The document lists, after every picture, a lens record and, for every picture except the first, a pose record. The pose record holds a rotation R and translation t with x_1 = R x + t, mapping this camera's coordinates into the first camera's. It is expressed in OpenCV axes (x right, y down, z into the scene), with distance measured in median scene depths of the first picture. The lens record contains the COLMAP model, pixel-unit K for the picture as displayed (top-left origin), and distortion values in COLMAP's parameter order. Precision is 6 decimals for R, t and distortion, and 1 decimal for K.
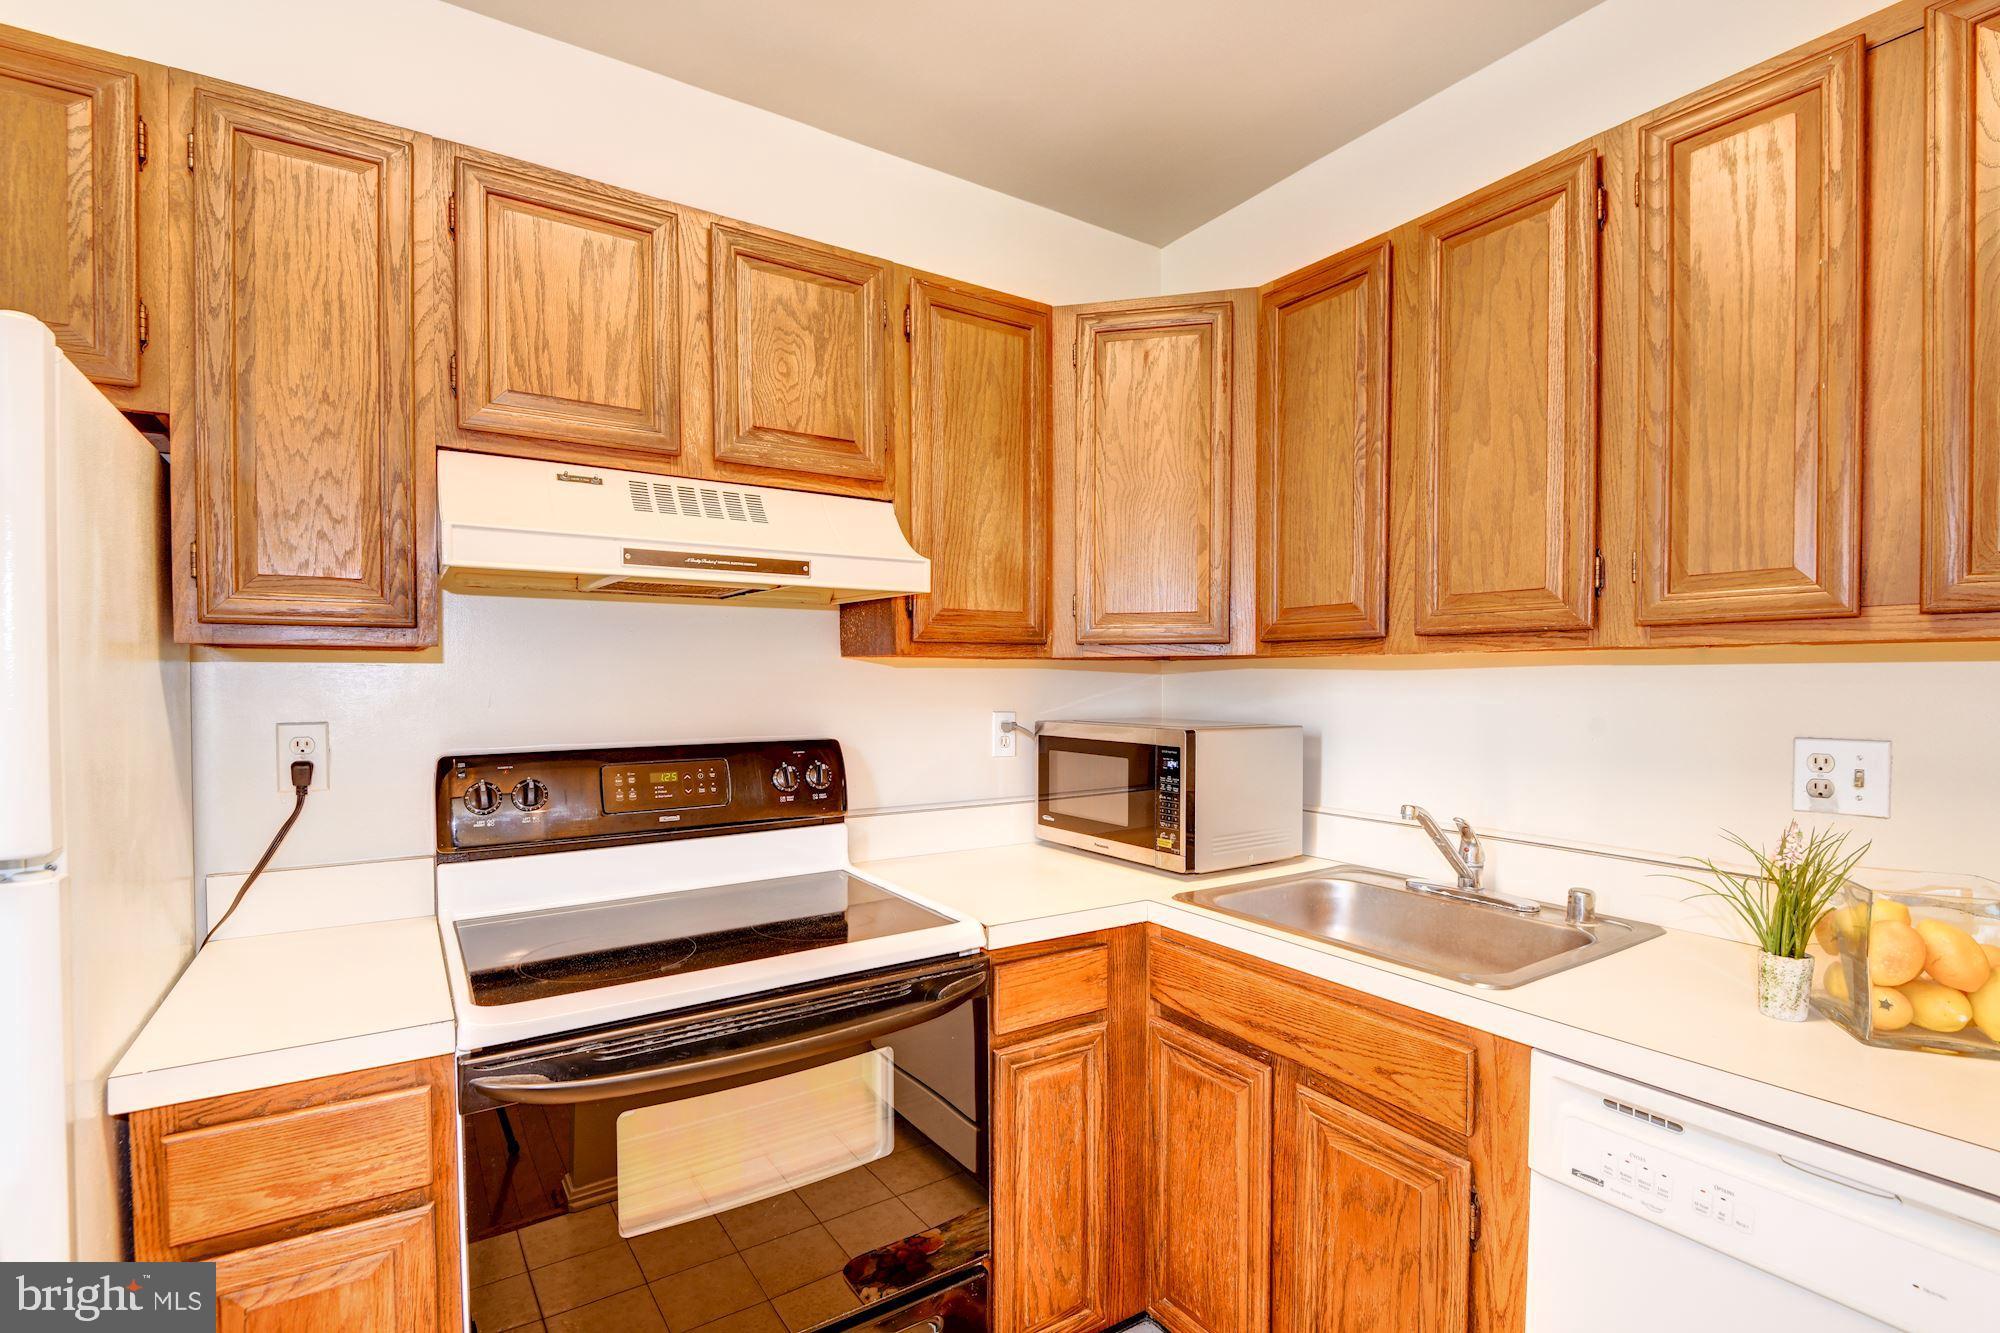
lens RADIAL K [[899.3, 0, 1001.9], [0, 899.3, 697.3], [0, 0, 1]] dist [0.018739, -0.024787]
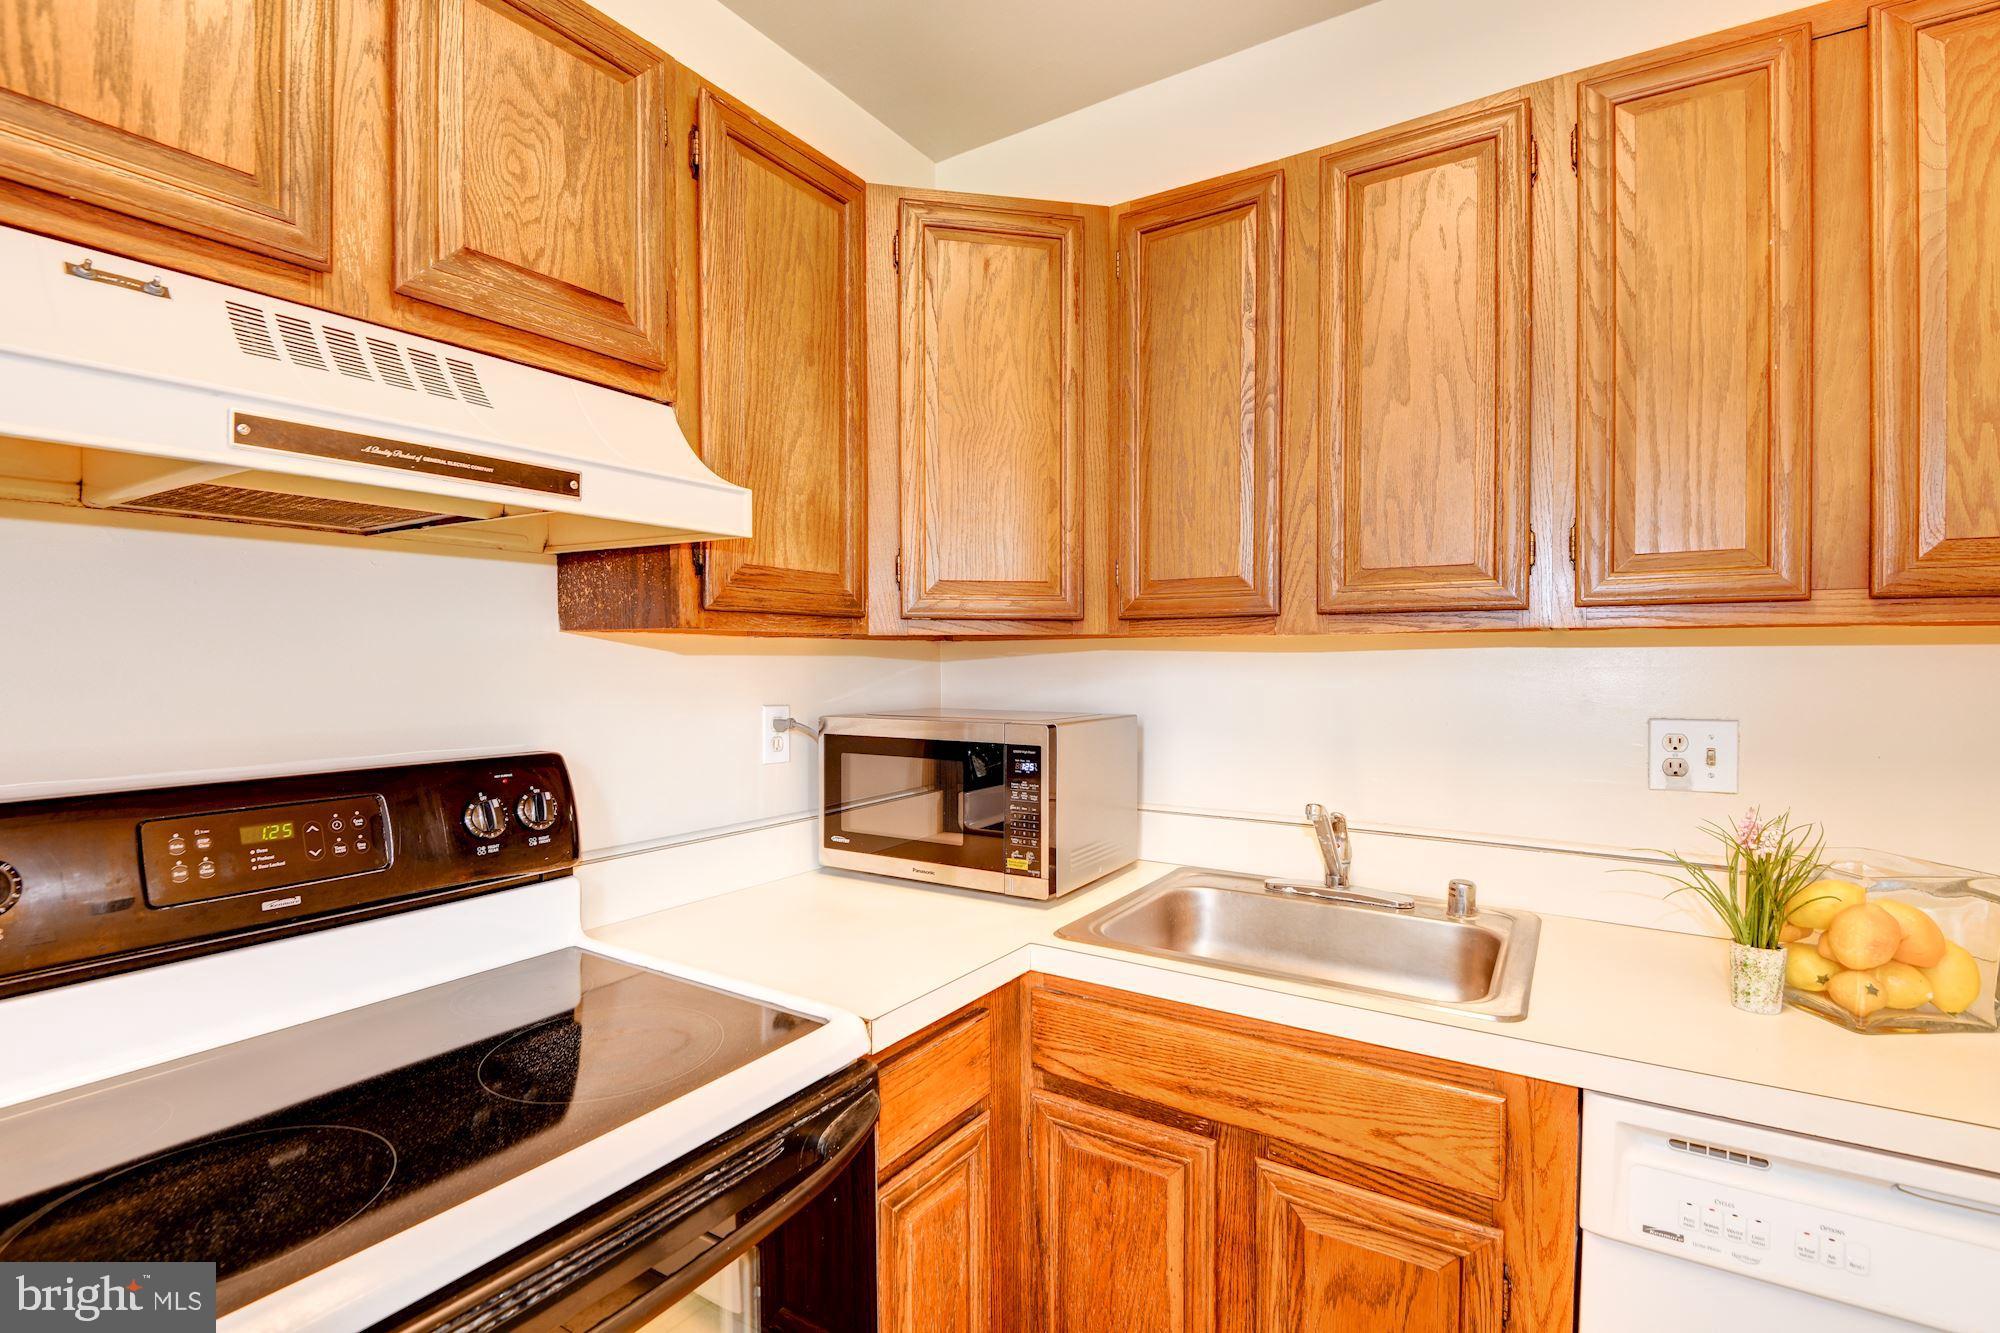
lens RADIAL K [[911.7, 0, 1001.6], [0, 911.7, 671.0], [0, 0, 1]] dist [0.013759, -0.021840]
pose [[0.917201, -0.005510, 0.398387, -0.194677], [0.009257, 0.999929, -0.007482, -0.007952], [-0.398318, 0.010550, 0.917187, 0.301986]]
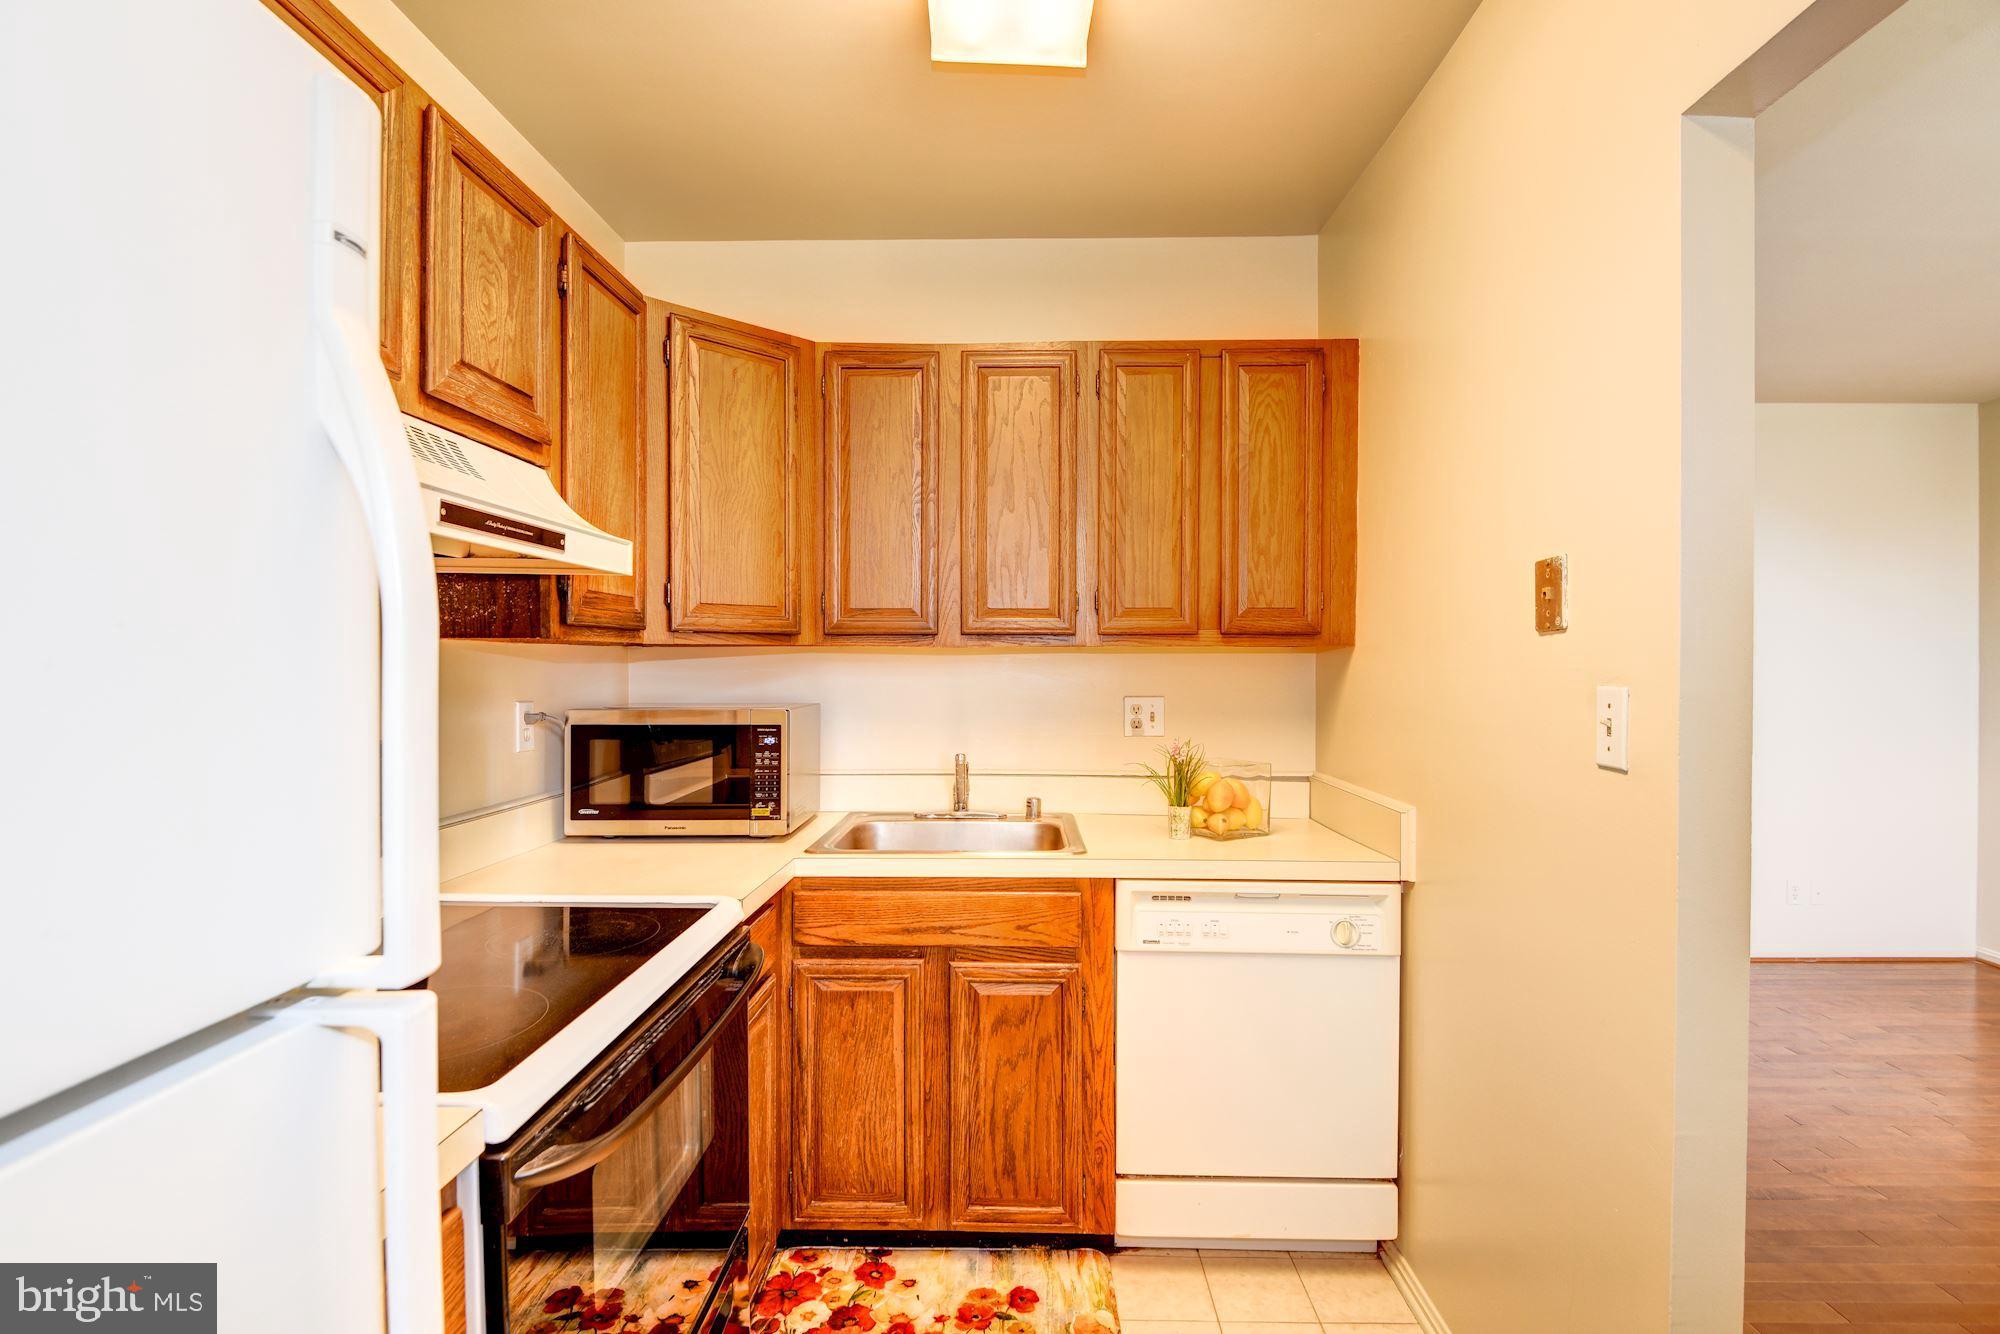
lens RADIAL K [[896.9, 0, 1007.6], [0, 896.9, 658.3], [0, 0, 1]] dist [0.013132, -0.017661]
pose [[0.576479, 0.004302, 0.817101, -0.674576], [0.016425, 0.999723, -0.016852, -0.005842], [-0.816947, 0.023136, 0.576249, 0.125423]]
